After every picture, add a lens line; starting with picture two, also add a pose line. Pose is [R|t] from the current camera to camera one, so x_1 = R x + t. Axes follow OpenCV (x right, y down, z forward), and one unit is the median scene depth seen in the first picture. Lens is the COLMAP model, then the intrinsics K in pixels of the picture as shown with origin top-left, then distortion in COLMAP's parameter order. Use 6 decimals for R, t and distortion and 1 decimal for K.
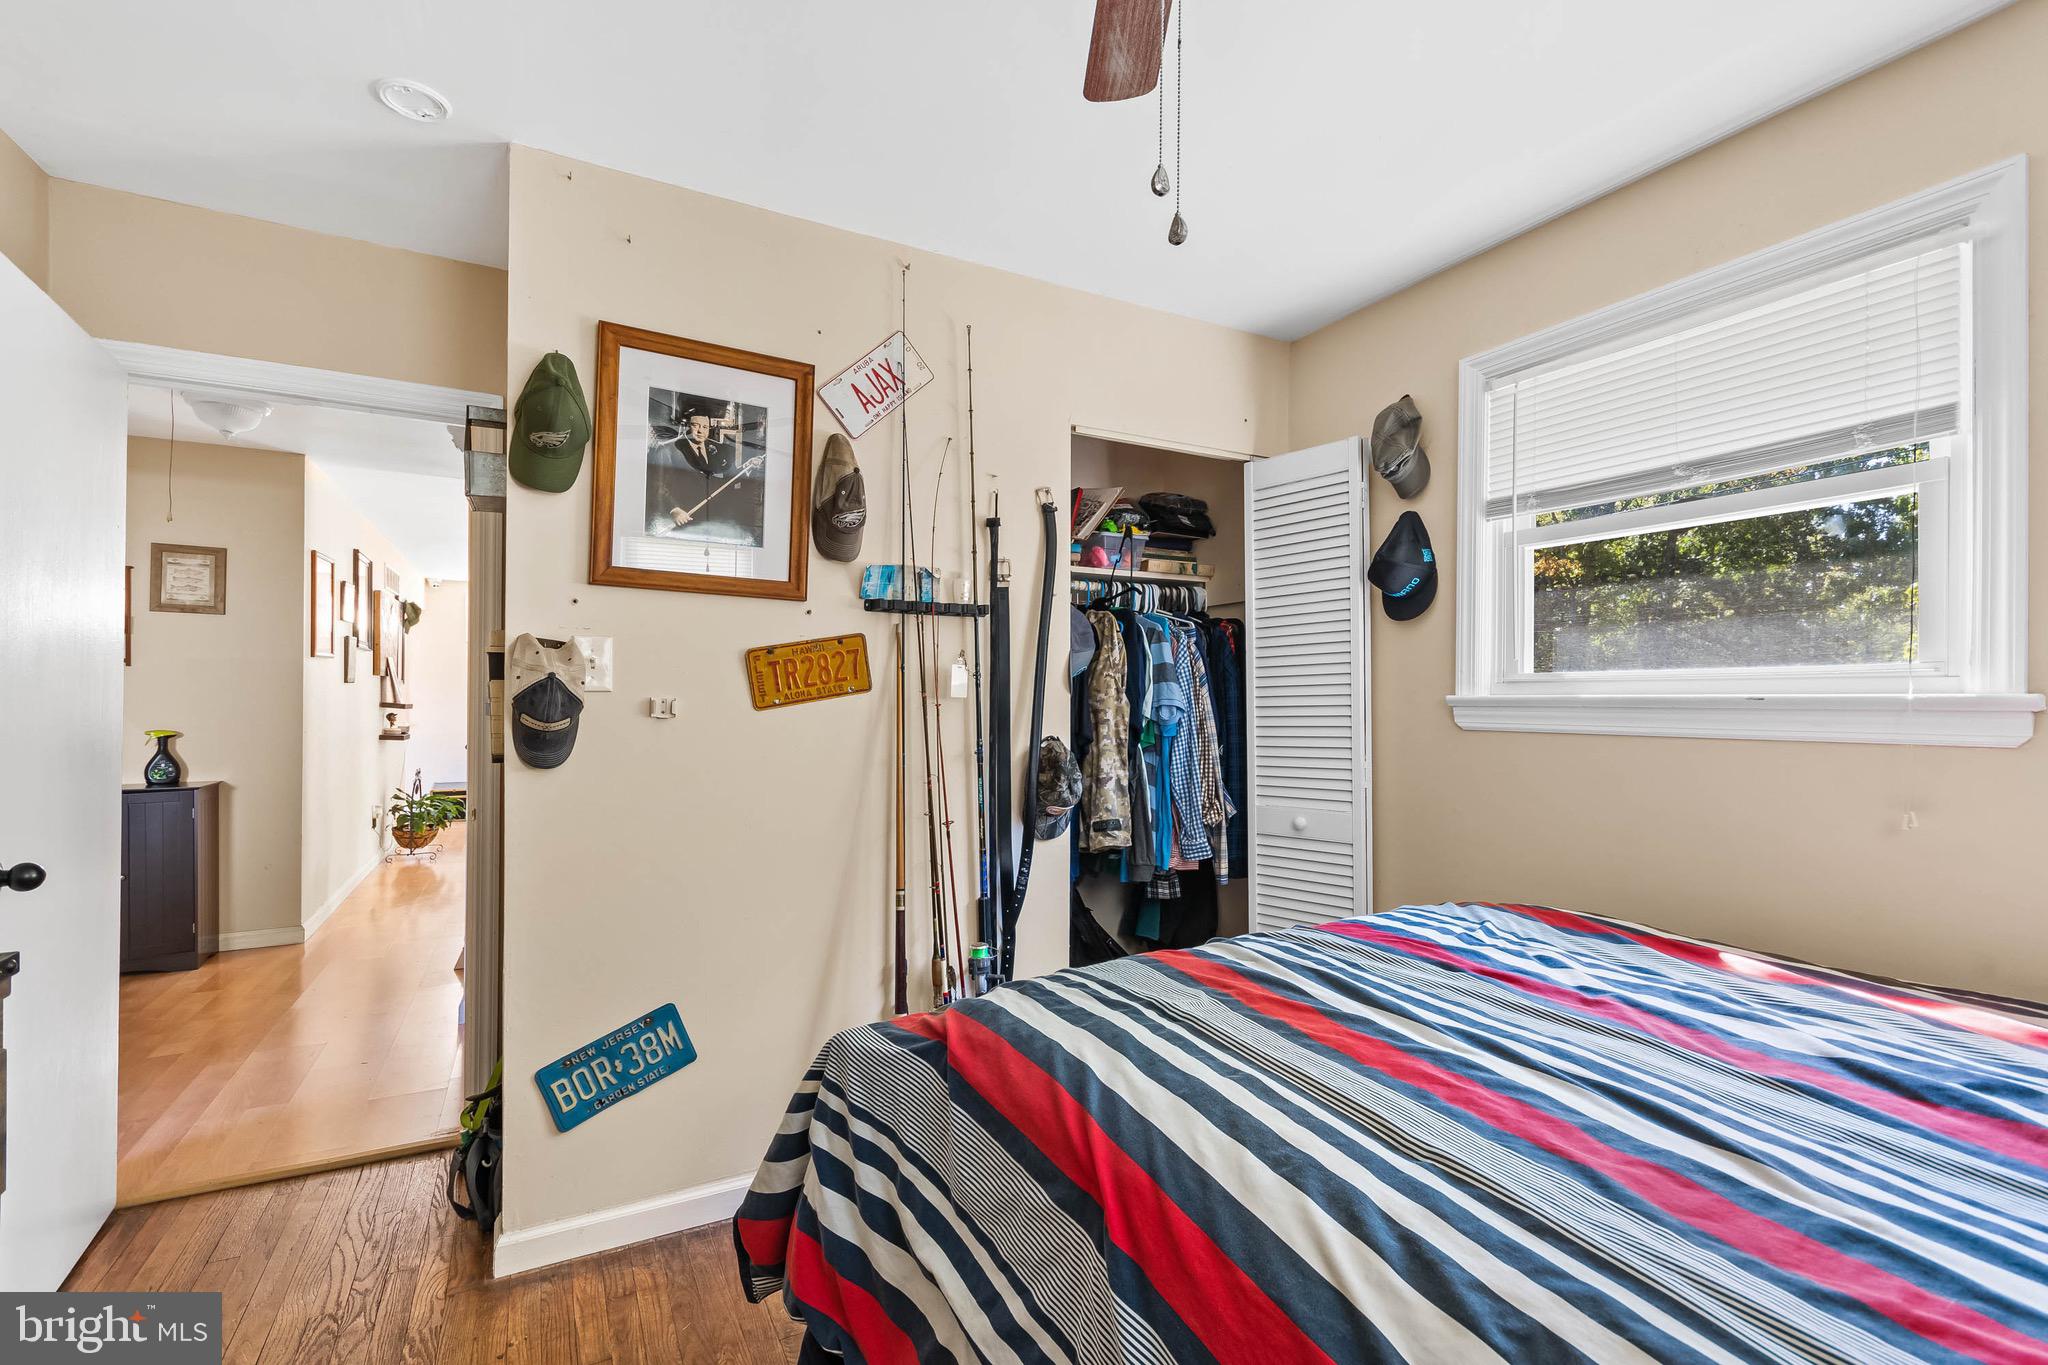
lens RADIAL K [[900.9, 0, 1009.3], [0, 900.9, 687.4], [0, 0, 1]] dist [0.001501, 0.001329]
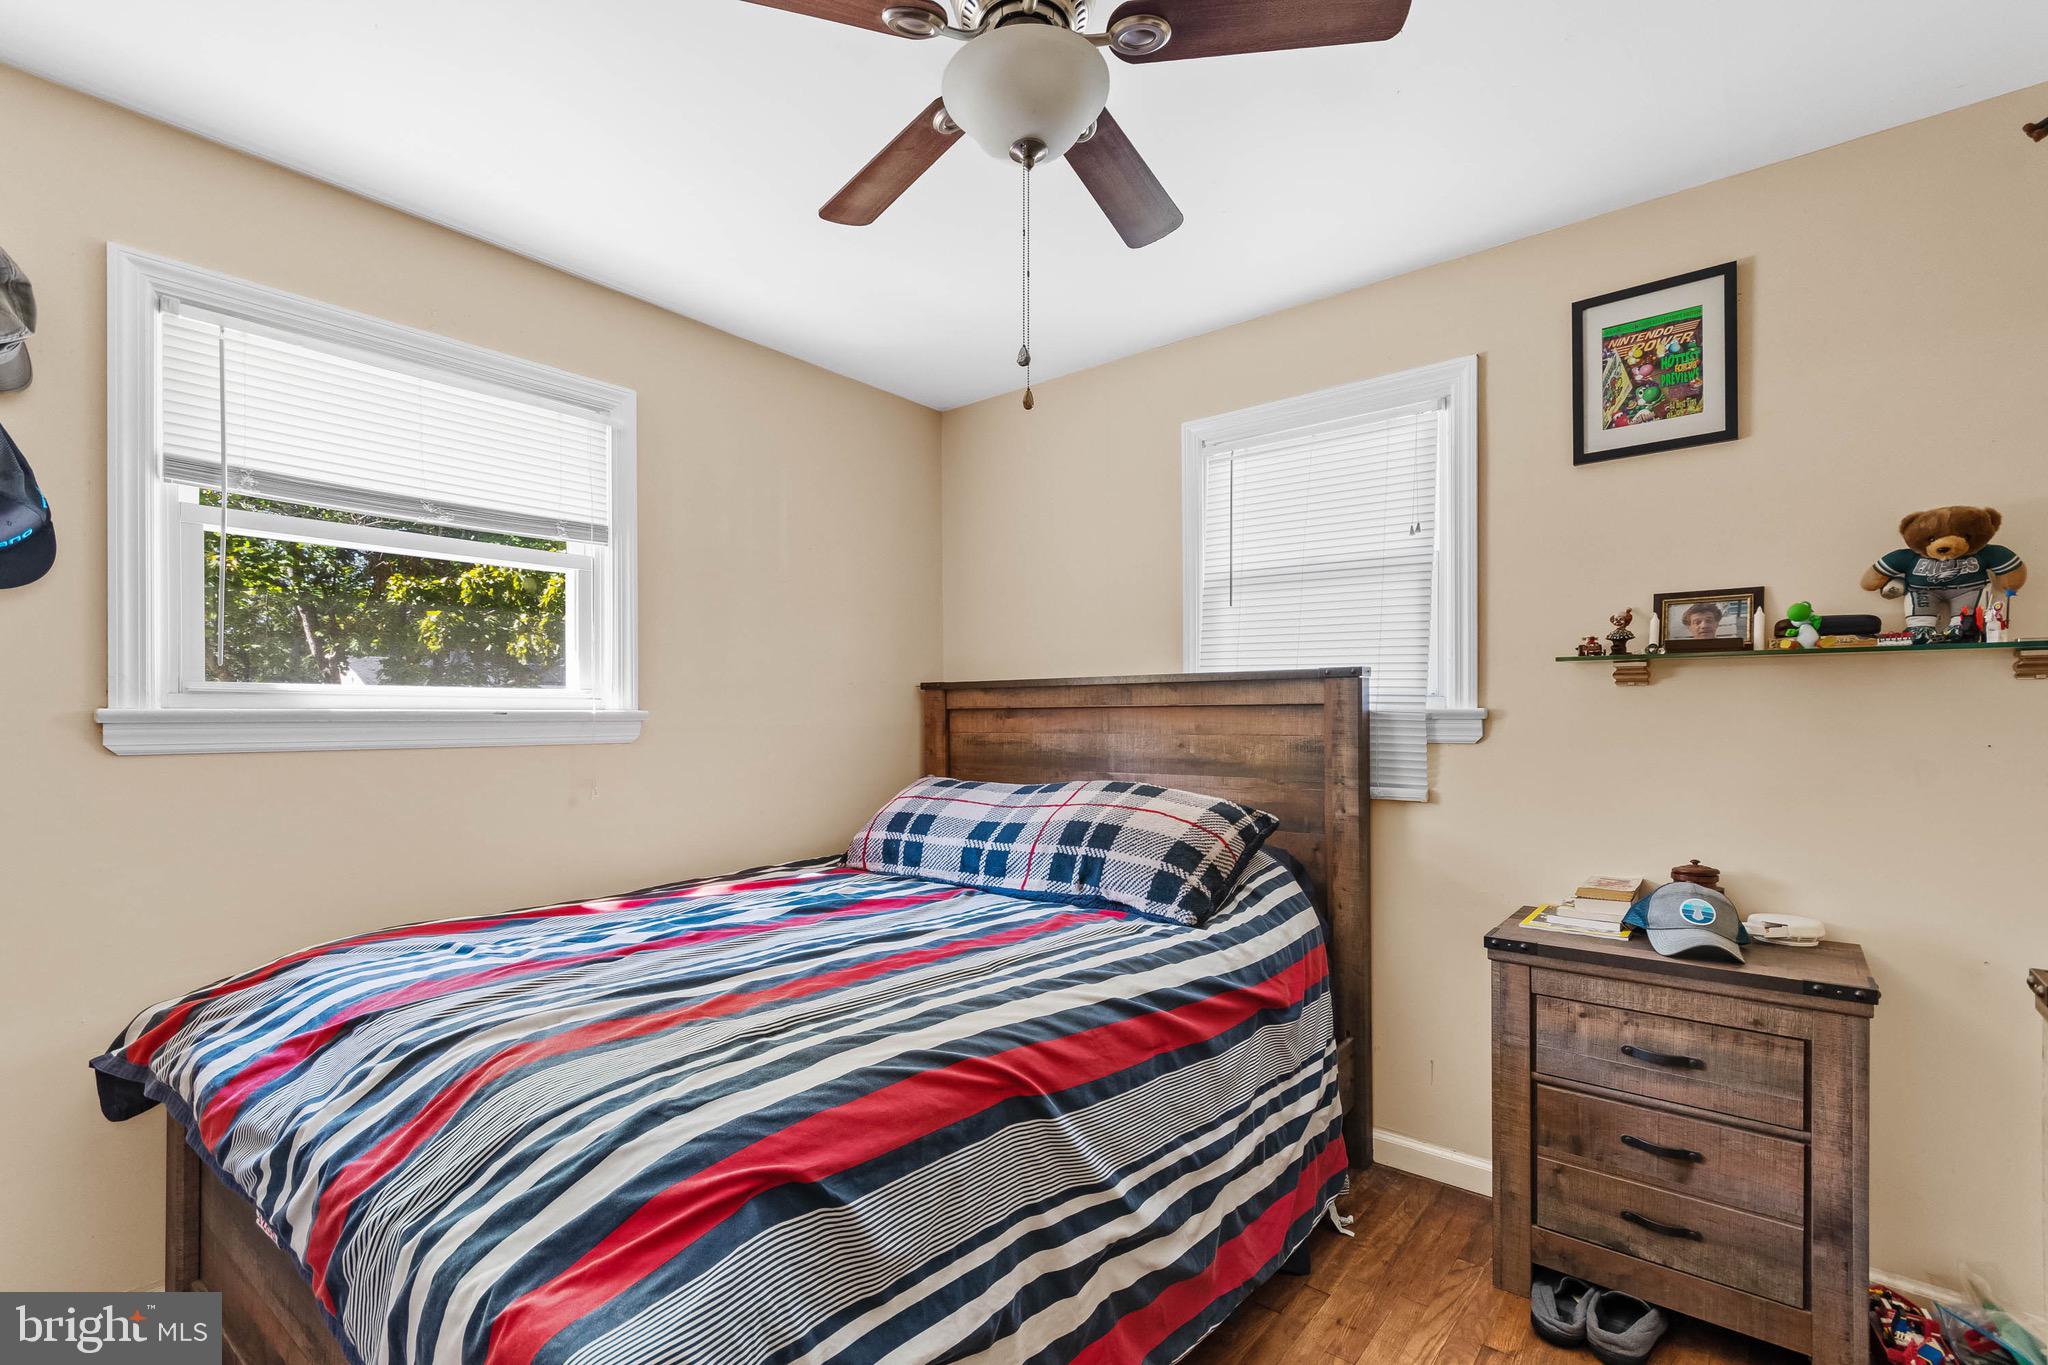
lens RADIAL K [[900.9, 0, 1024.5], [0, 900.9, 720.1], [0, 0, 1]] dist [0.001501, 0.001329]
pose [[-0.372986, -0.005773, 0.927819, -0.674436], [-0.012214, 0.999925, 0.001311, 0.012788], [-0.927756, -0.010844, -0.373029, 0.892839]]
